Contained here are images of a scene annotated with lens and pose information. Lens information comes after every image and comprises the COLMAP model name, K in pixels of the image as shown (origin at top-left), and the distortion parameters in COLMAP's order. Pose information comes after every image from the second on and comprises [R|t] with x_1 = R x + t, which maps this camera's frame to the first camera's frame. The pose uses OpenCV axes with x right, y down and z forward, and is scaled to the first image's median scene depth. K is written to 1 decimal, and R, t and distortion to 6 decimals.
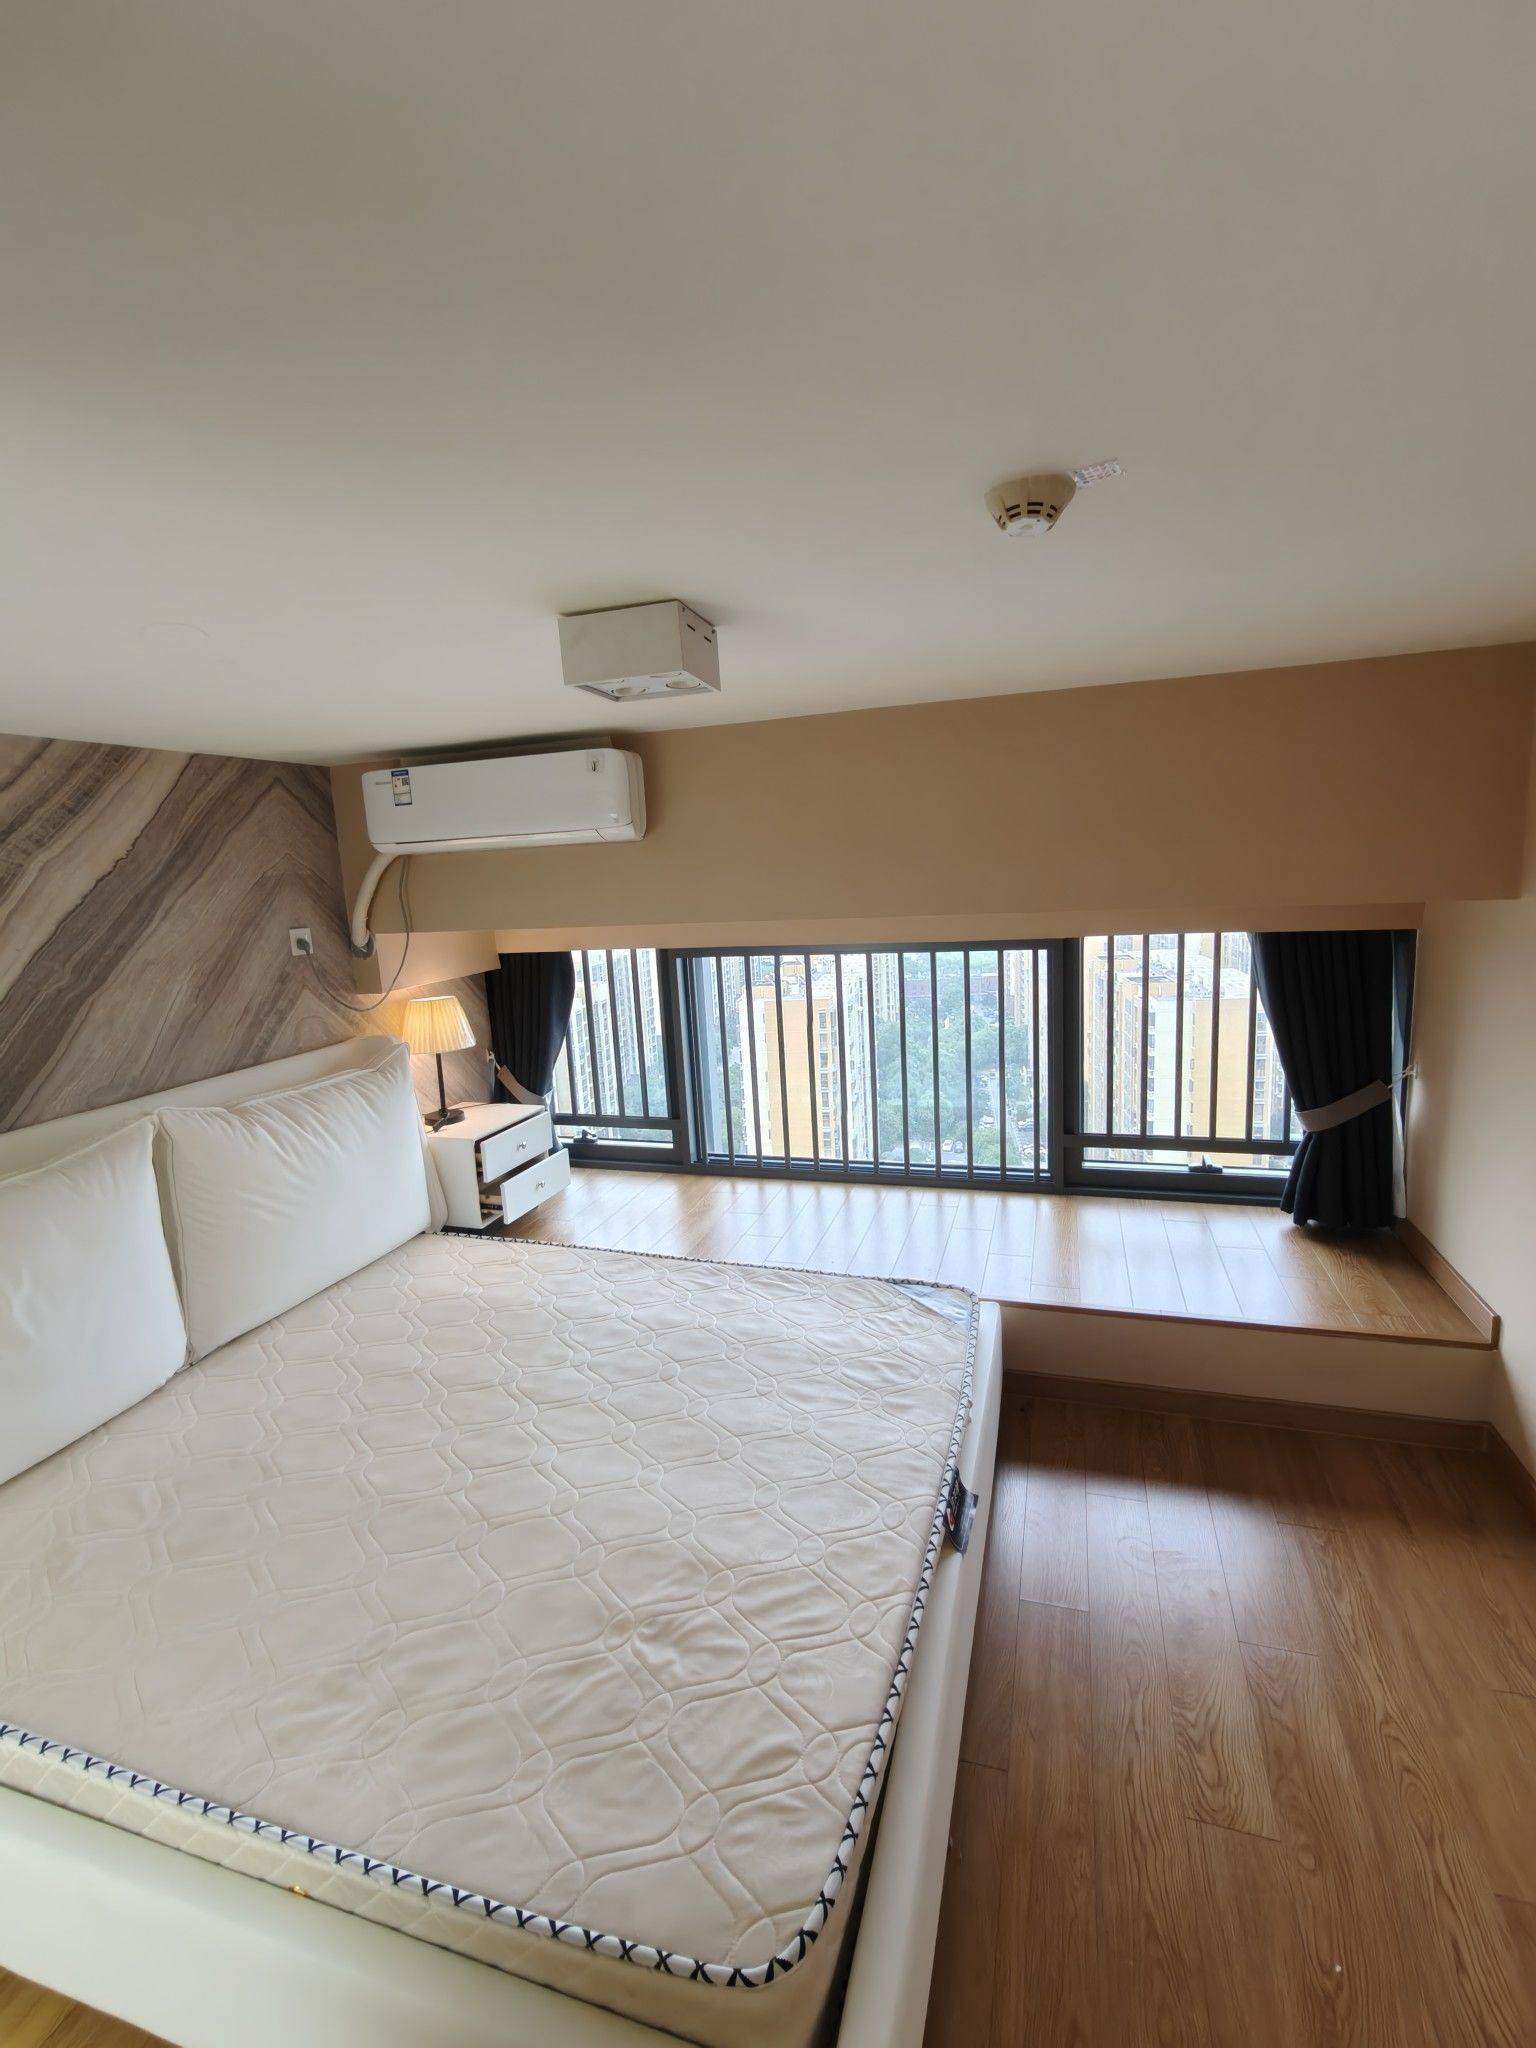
lens RADIAL K [[916.6, 0, 769.1], [0, 916.6, 1023.9], [0, 0, 1]] dist [-0.001183, -0.000284]
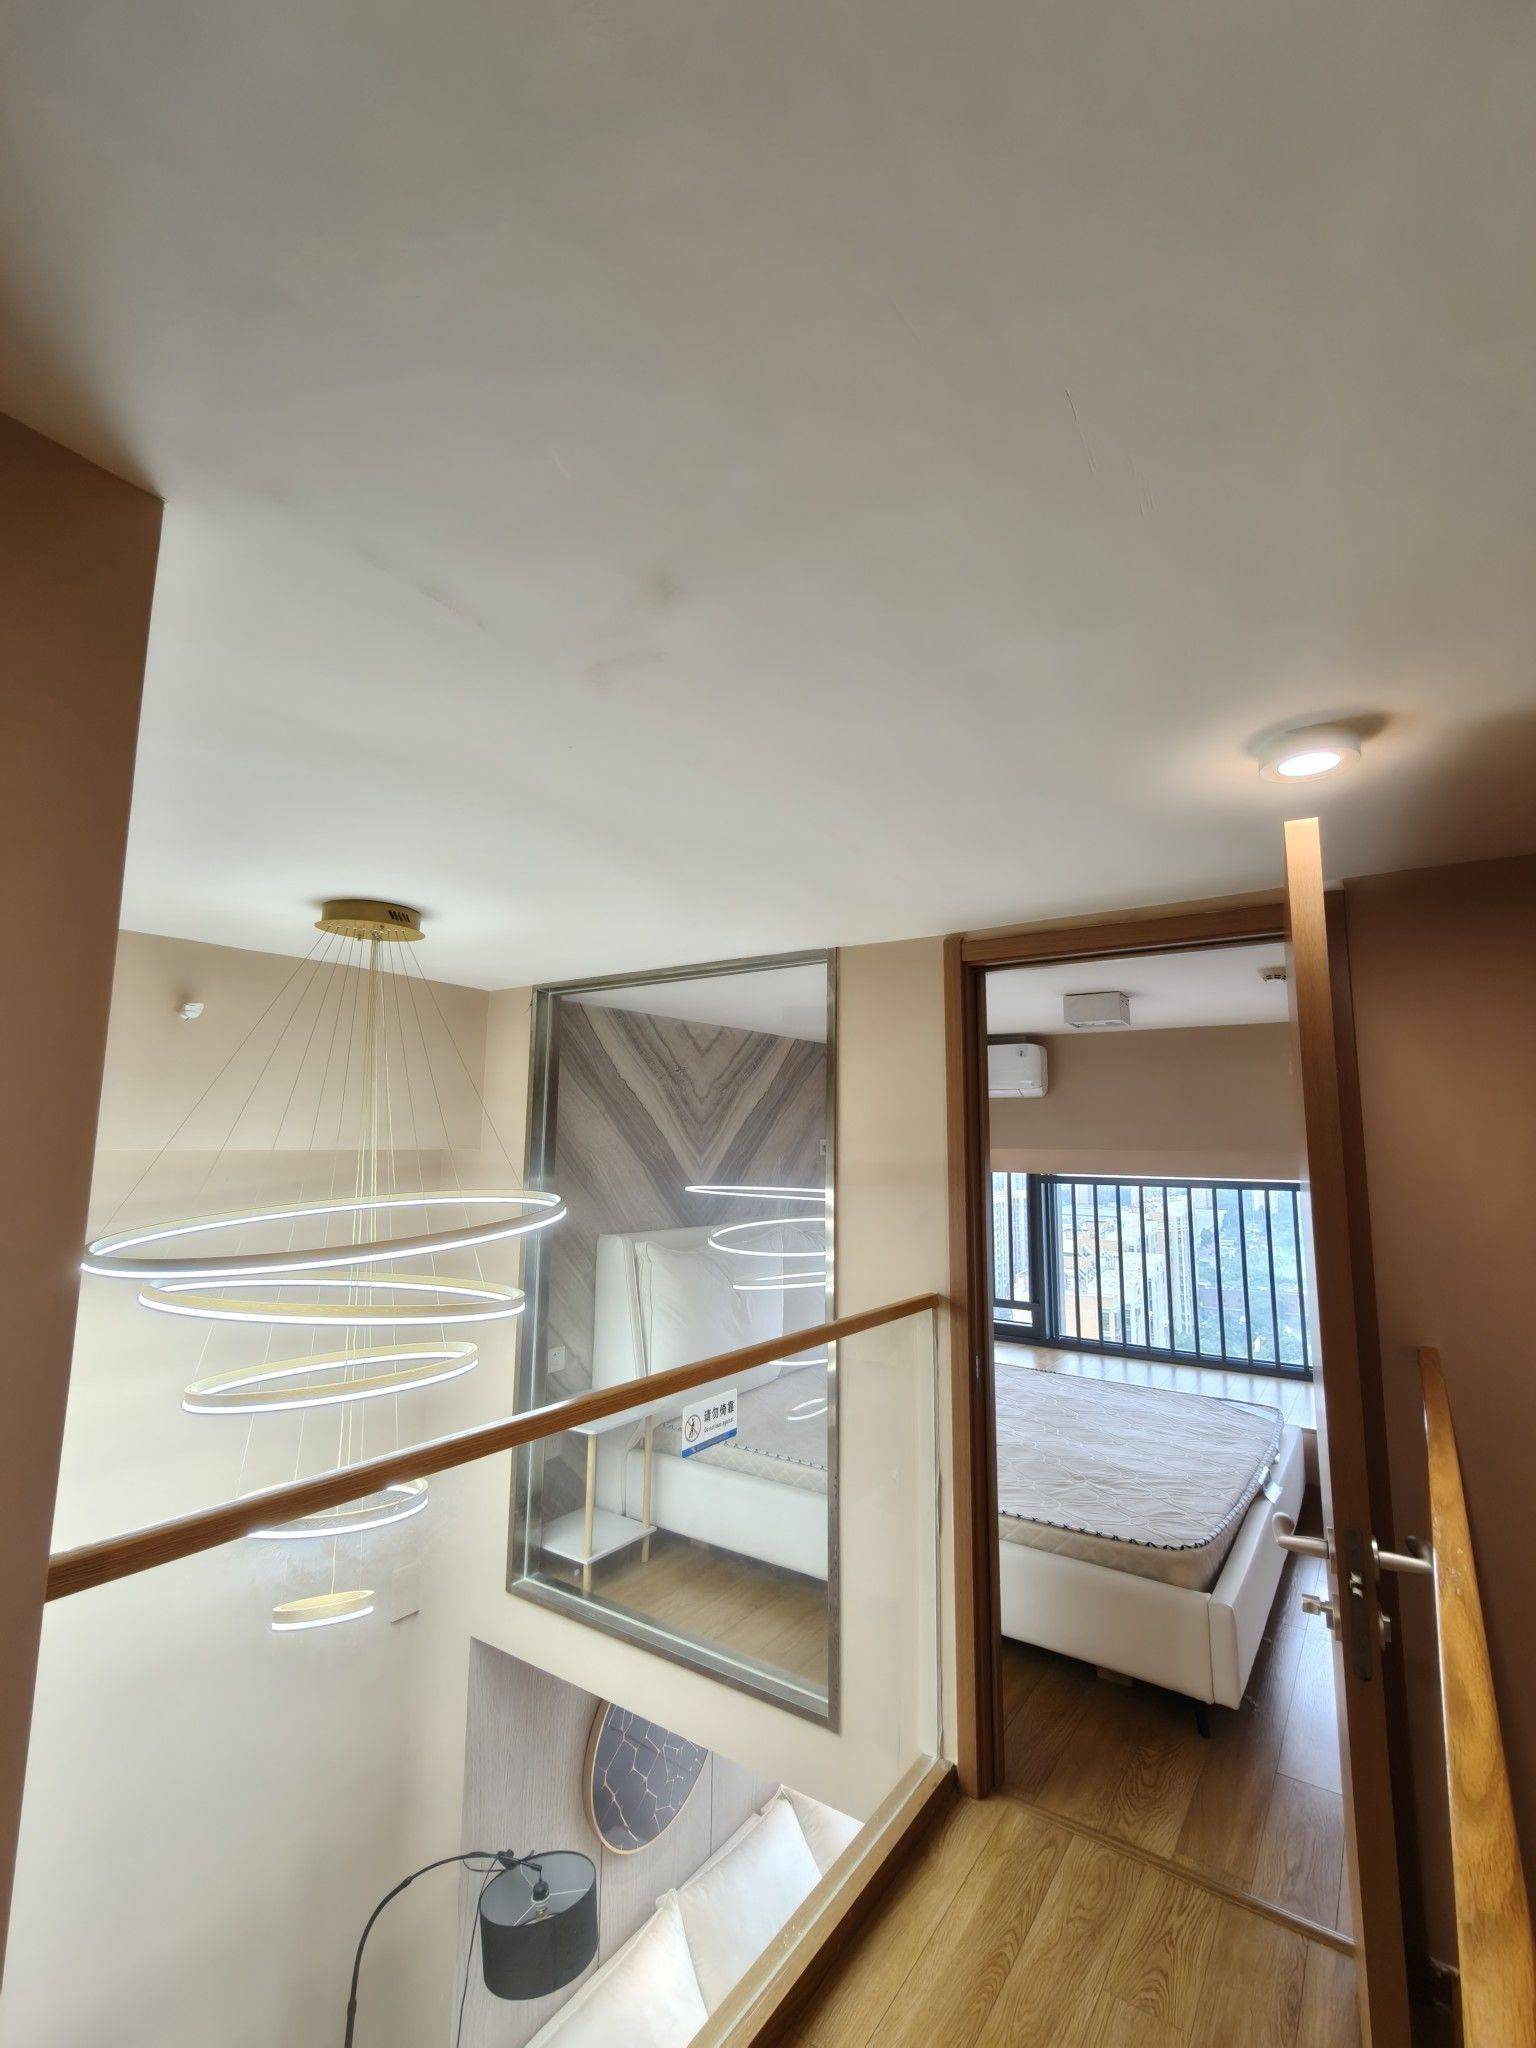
lens RADIAL K [[916.6, 0, 762.8], [0, 916.6, 1019.7], [0, 0, 1]] dist [-0.001183, -0.000284]
pose [[0.953774, 0.023519, -0.299602, -0.137362], [-0.111142, 0.953855, -0.278940, 0.194221], [0.279216, 0.299345, 0.912377, -0.728307]]
